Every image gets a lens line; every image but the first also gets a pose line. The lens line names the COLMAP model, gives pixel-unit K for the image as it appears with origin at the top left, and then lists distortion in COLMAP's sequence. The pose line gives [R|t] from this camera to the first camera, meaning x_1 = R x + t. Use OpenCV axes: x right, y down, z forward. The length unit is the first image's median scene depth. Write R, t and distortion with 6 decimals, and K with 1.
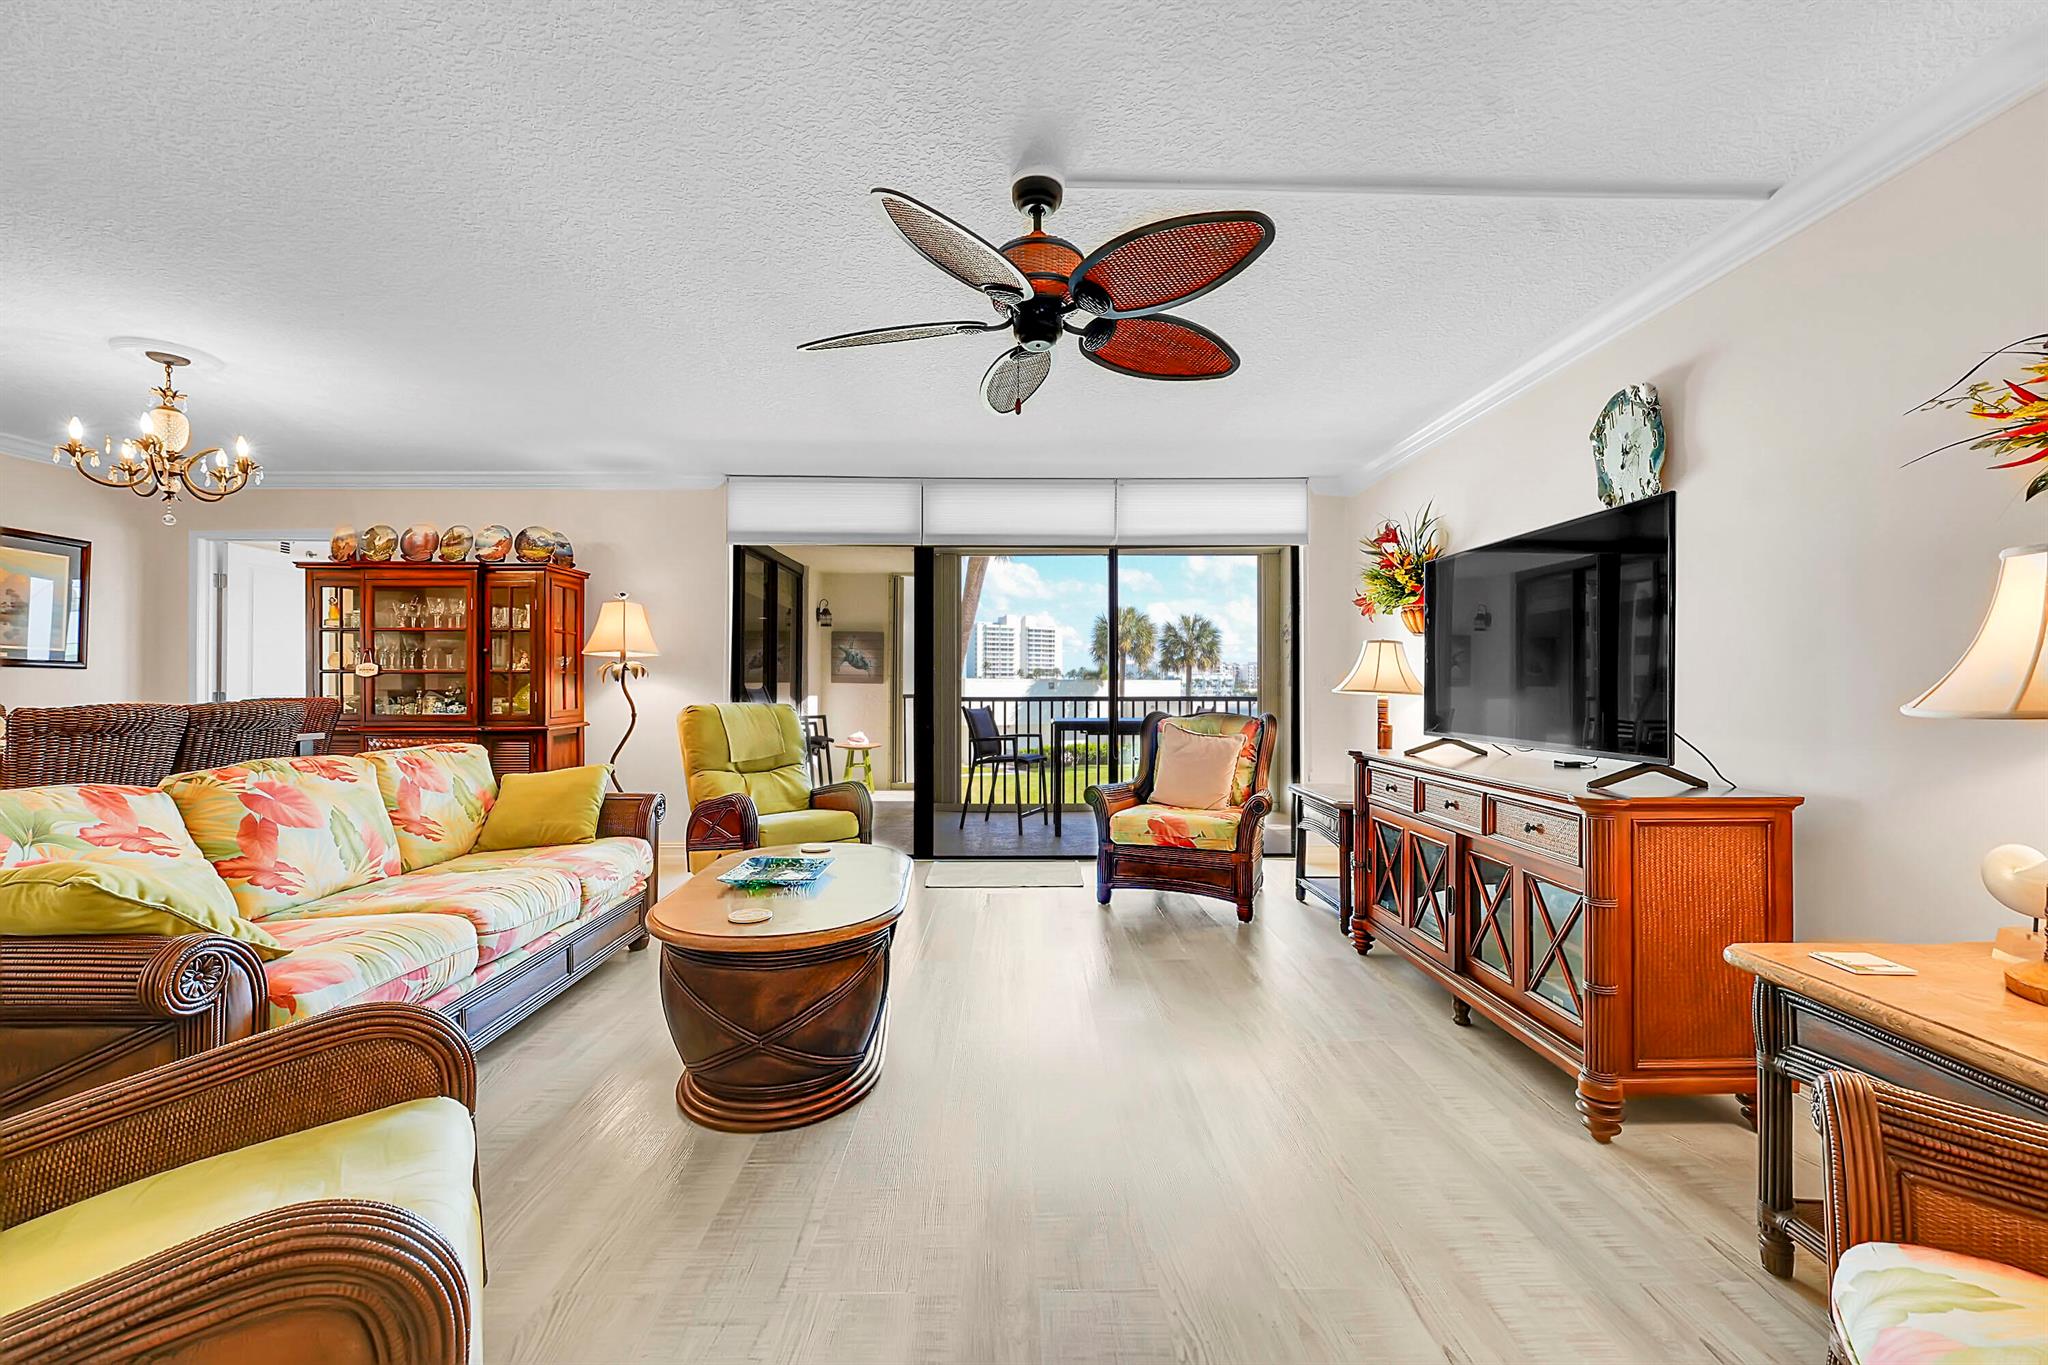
lens RADIAL K [[820.2, 0, 1028.7], [0, 820.2, 684.7], [0, 0, 1]] dist [0.000787, 0.000579]
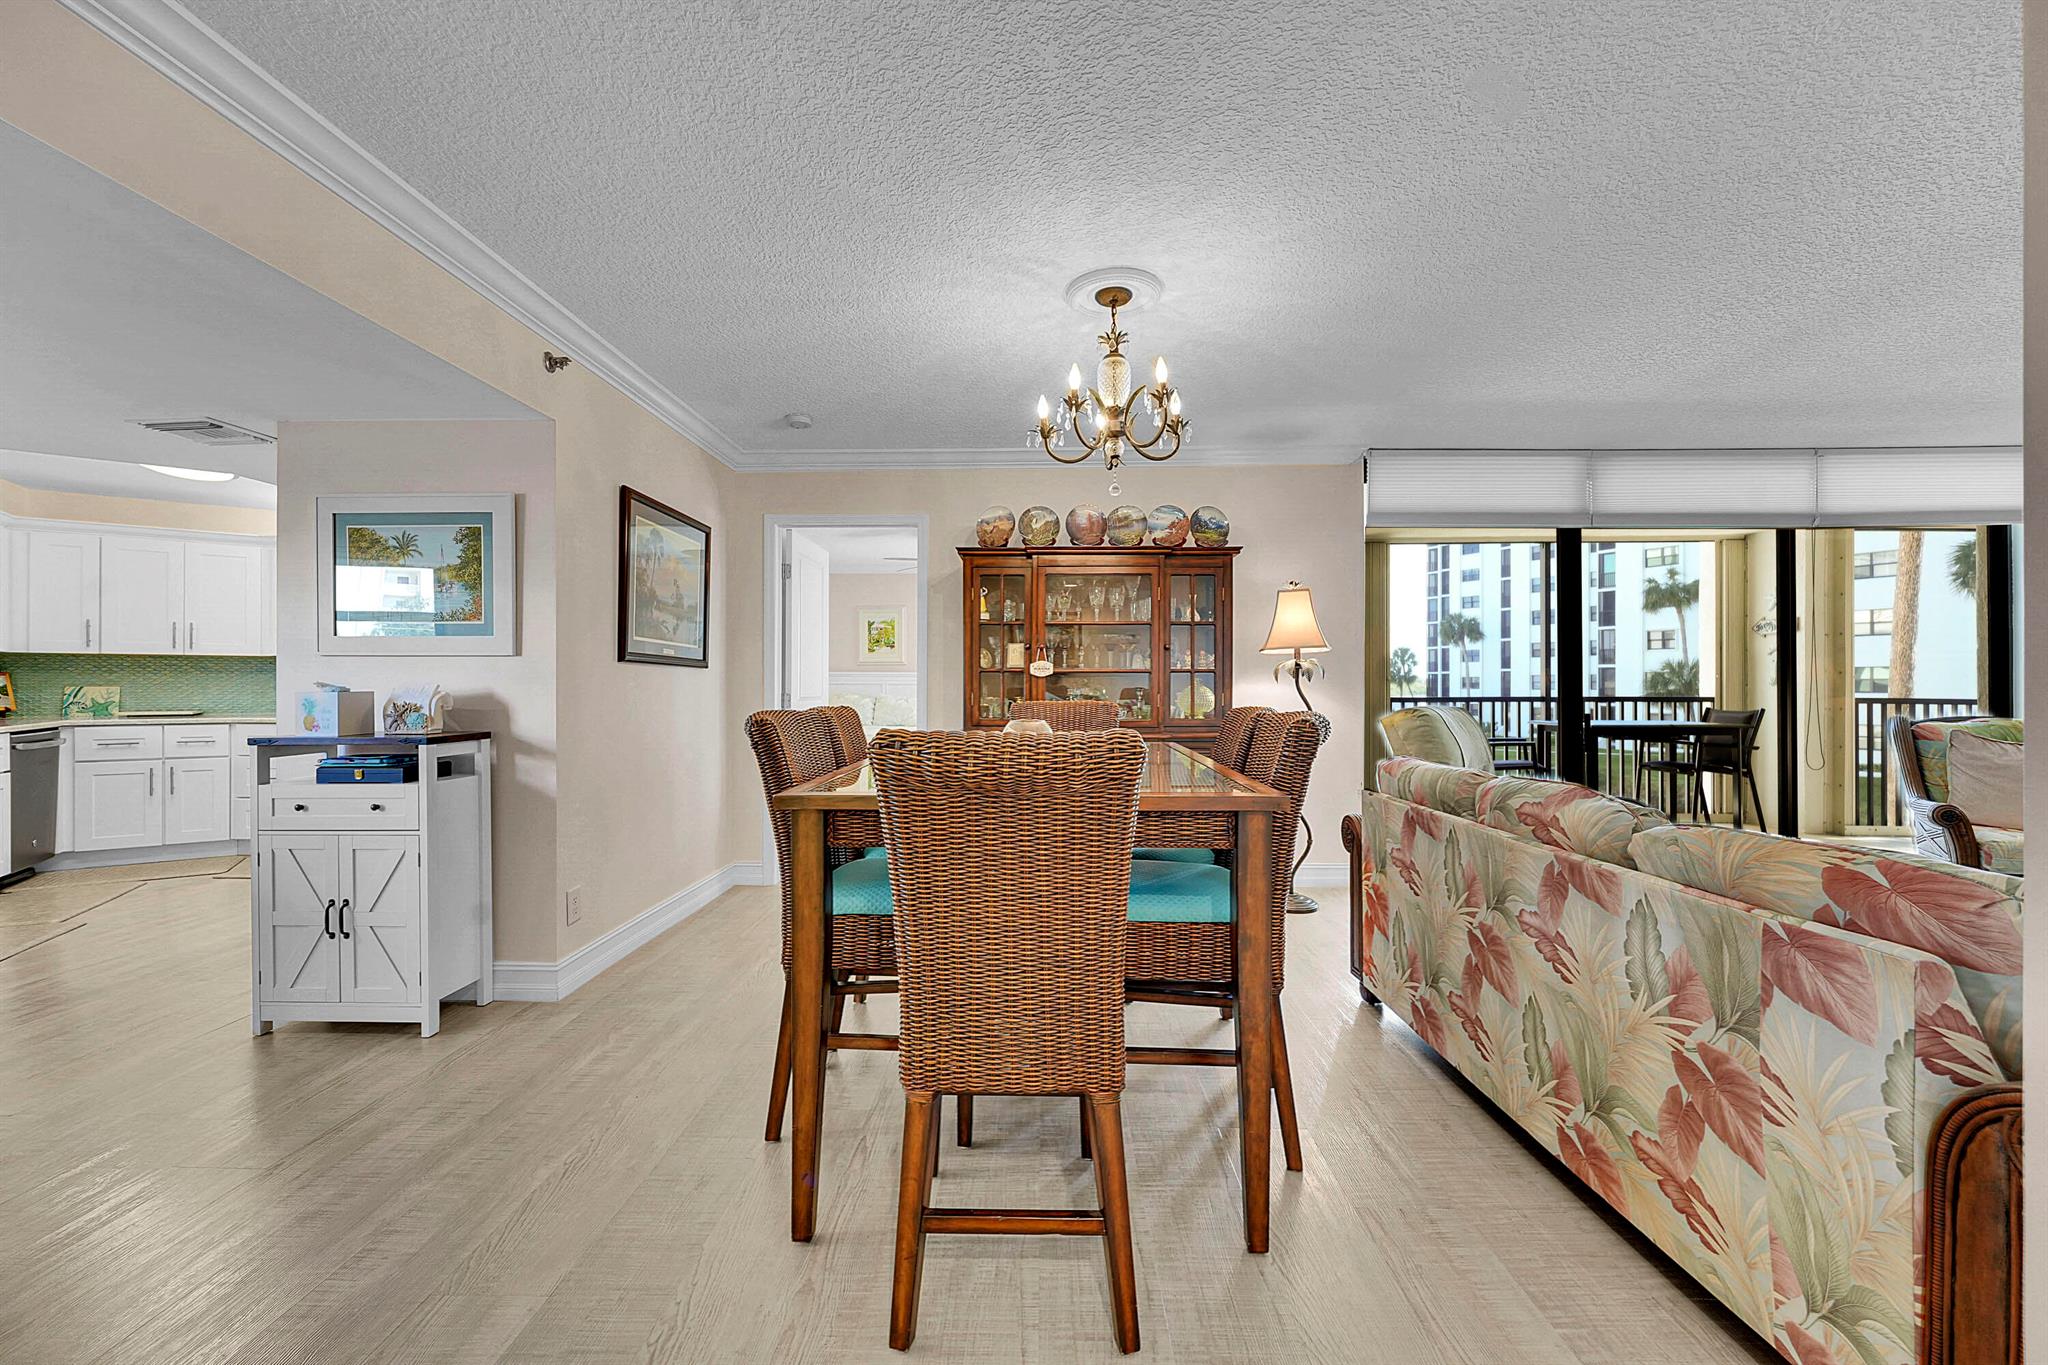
lens RADIAL K [[820.2, 0, 1023.3], [0, 820.2, 681.0], [0, 0, 1]] dist [0.000787, 0.000579]
pose [[0.999336, 0.000251, -0.036448, -0.391777], [-0.000329, 0.999998, -0.002126, -0.001593], [0.036448, 0.002137, 0.999333, 0.058102]]
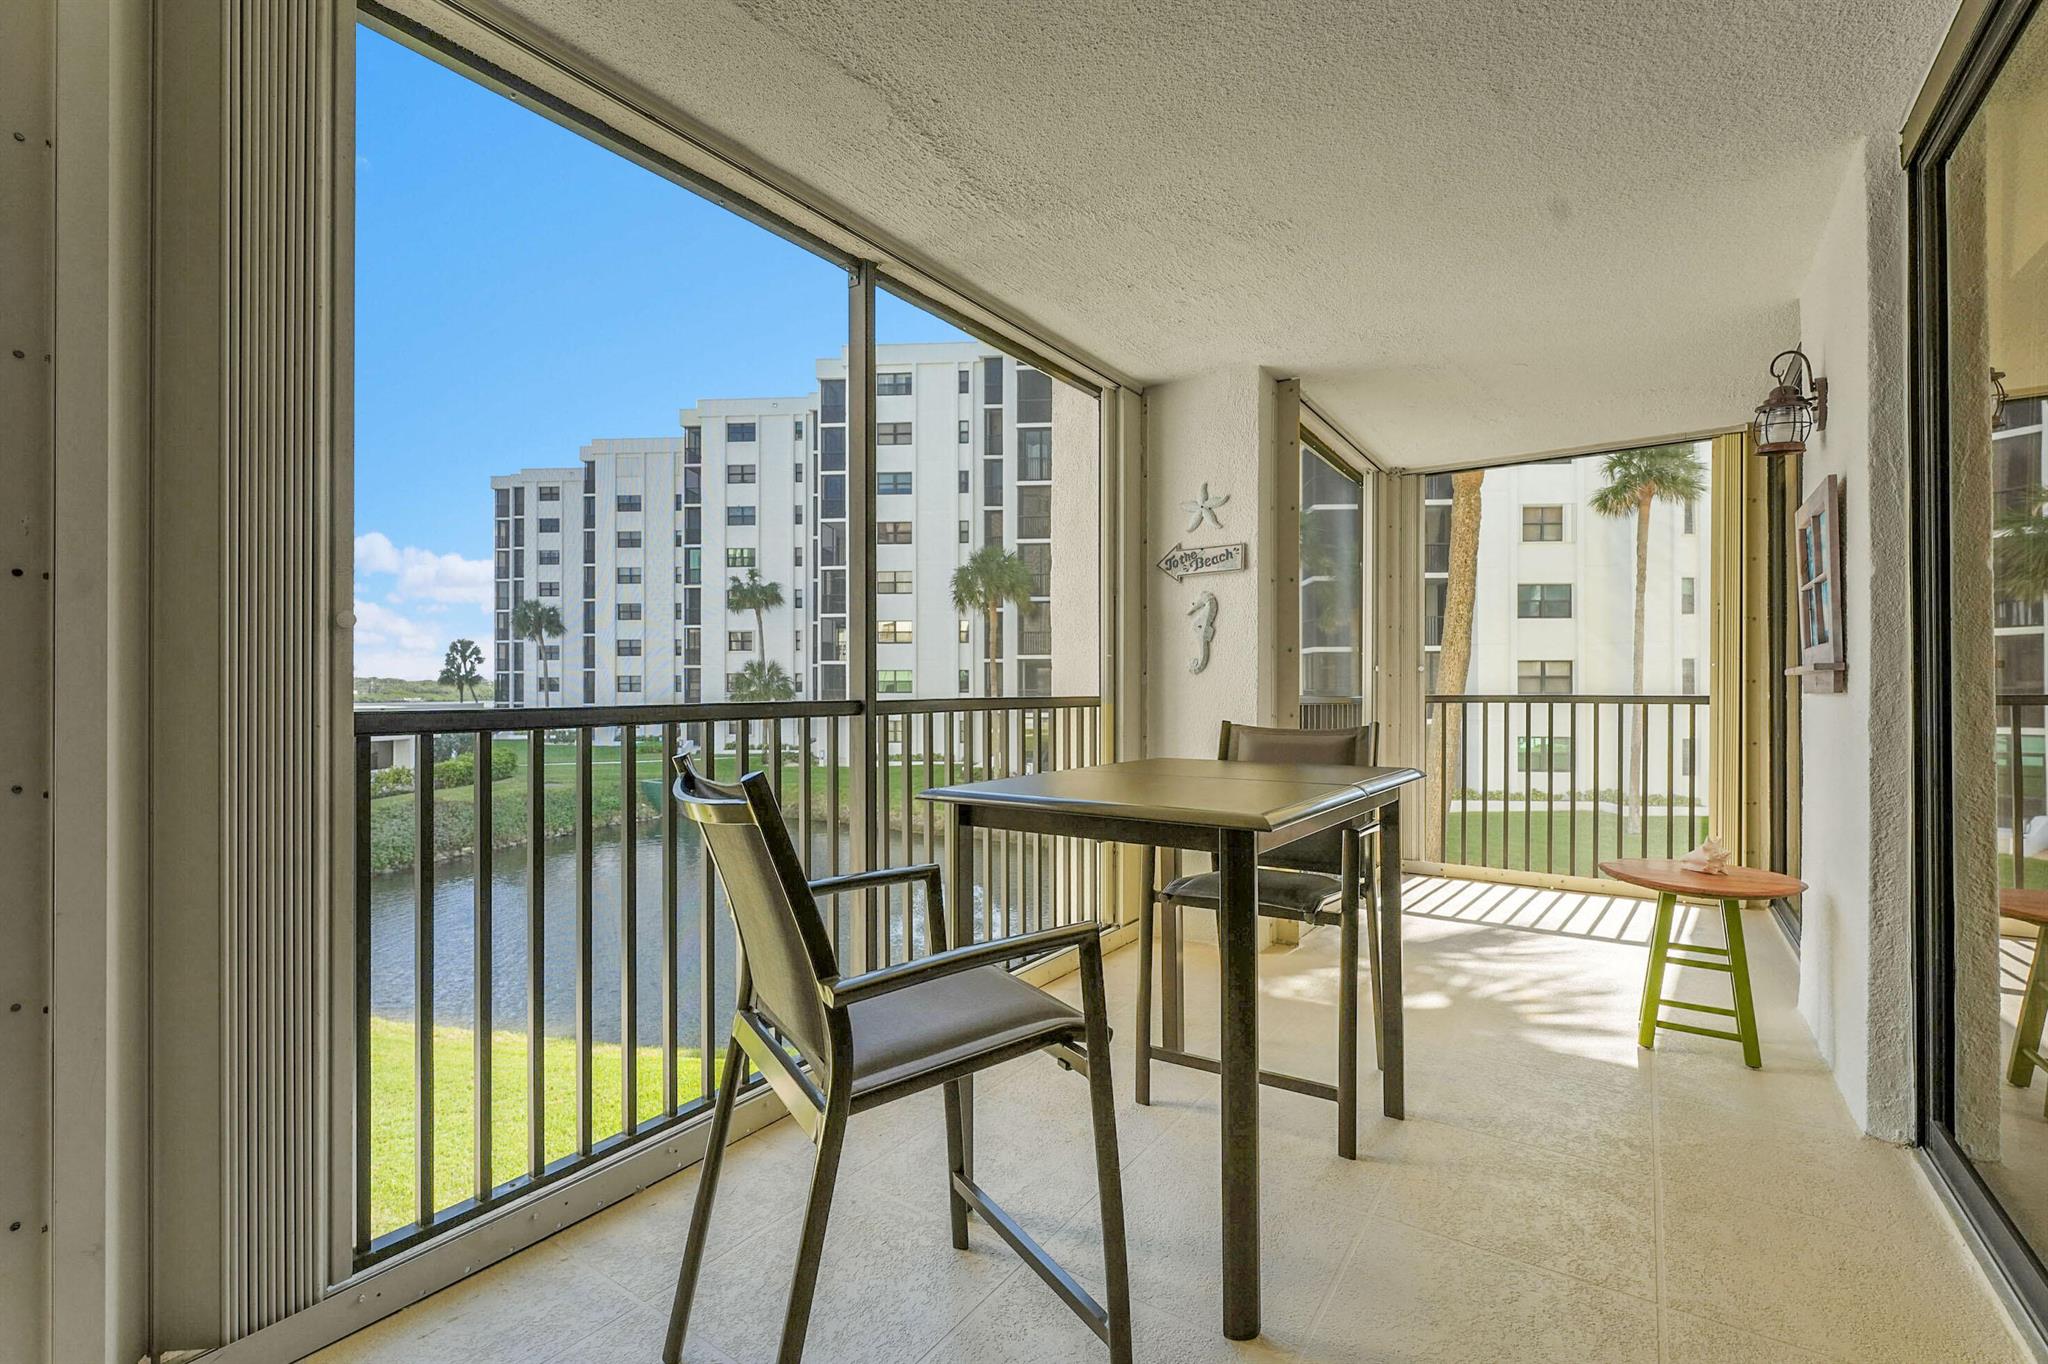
lens RADIAL K [[908.8, 0, 1032.4], [0, 908.8, 685.7], [0, 0, 1]] dist [-0.006368, -0.000164]
pose [[0.575125, 0.000822, 0.818065, -0.151926], [-0.001107, 0.999999, -0.000227, 0.007253], [-0.818065, -0.000775, 0.575125, 0.650700]]
